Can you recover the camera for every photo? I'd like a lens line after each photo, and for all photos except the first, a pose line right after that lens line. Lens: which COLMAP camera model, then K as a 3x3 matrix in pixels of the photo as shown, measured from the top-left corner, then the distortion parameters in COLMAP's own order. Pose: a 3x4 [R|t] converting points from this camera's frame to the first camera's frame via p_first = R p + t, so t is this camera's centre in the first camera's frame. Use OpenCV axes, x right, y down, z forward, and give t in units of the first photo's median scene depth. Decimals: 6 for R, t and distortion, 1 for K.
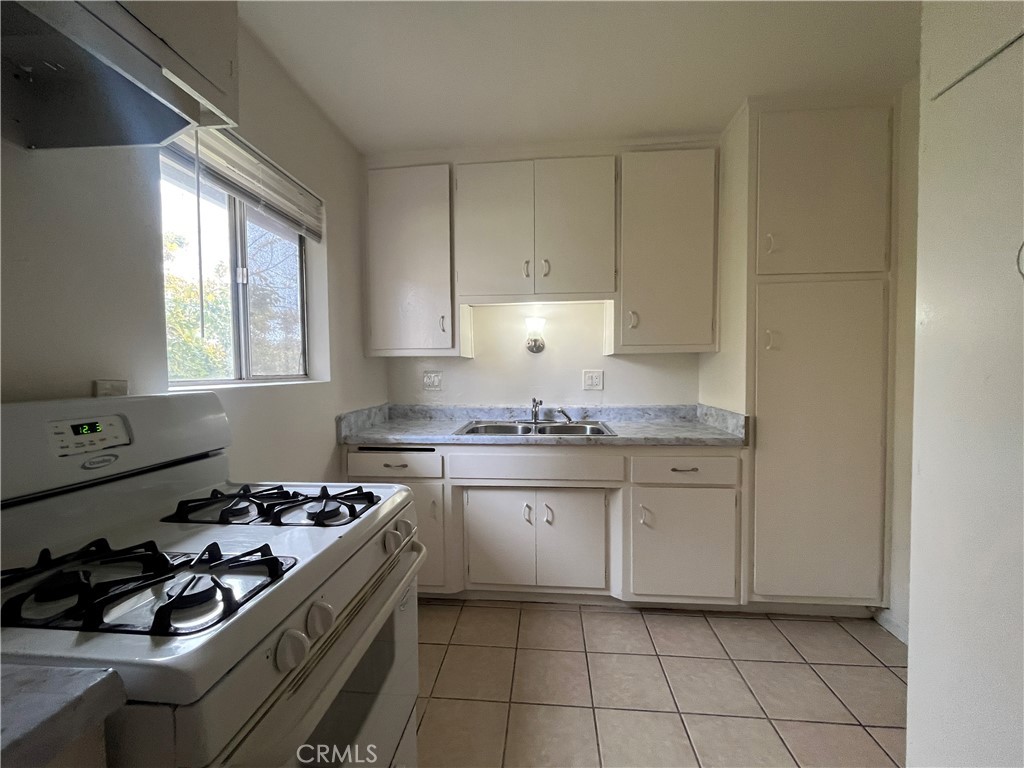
lens RADIAL K [[418.8, 0, 511.2], [0, 418.8, 385.8], [0, 0, 1]] dist [-0.001718, -0.000005]
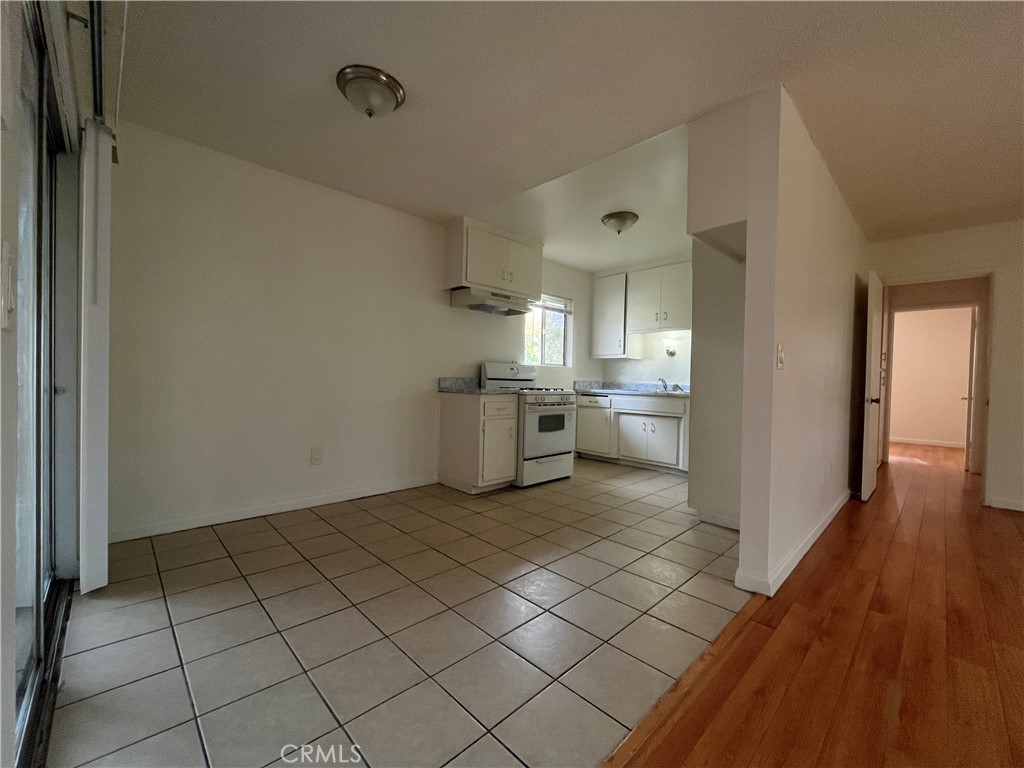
lens RADIAL K [[418.8, 0, 511.2], [0, 418.8, 385.8], [0, 0, 1]] dist [-0.001718, -0.000005]
pose [[0.758772, 0.036422, -0.650337, 0.943782], [-0.053633, 0.998539, -0.006653, 0.136743], [0.649144, 0.039927, 0.759617, -1.176656]]
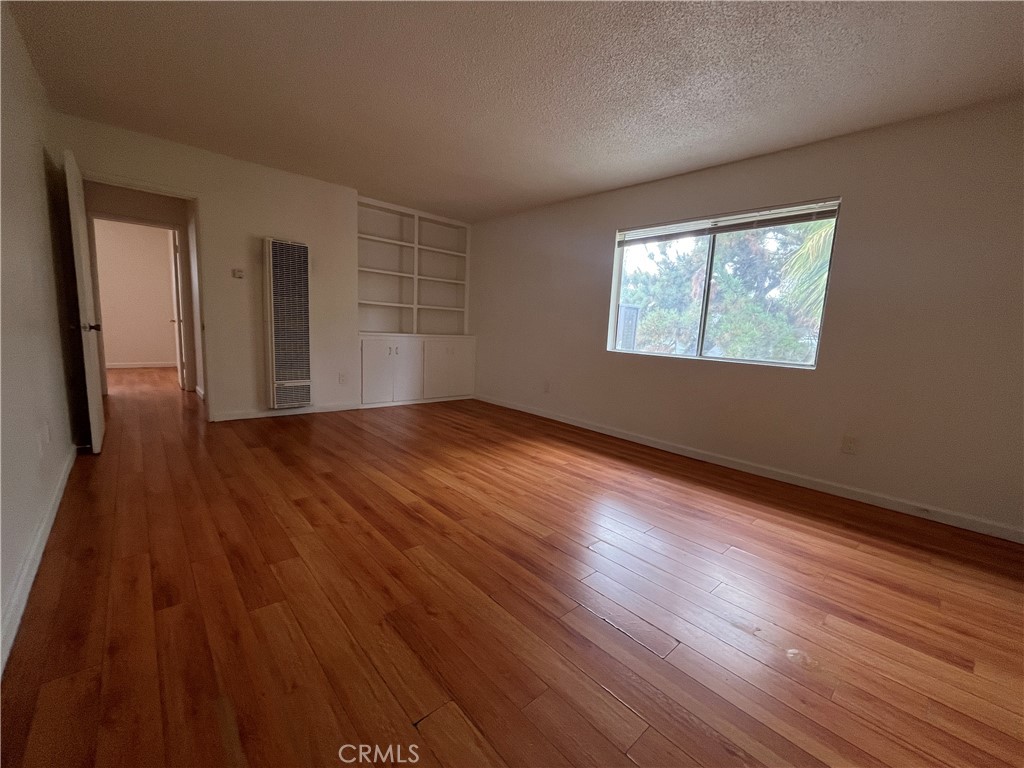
lens RADIAL K [[418.8, 0, 511.2], [0, 418.8, 385.8], [0, 0, 1]] dist [-0.001718, -0.000005]
pose [[0.679879, -0.060829, 0.730797, 0.878672], [-0.027775, 0.993703, 0.108552, 0.109763], [-0.732798, -0.094100, 0.673908, -0.833400]]
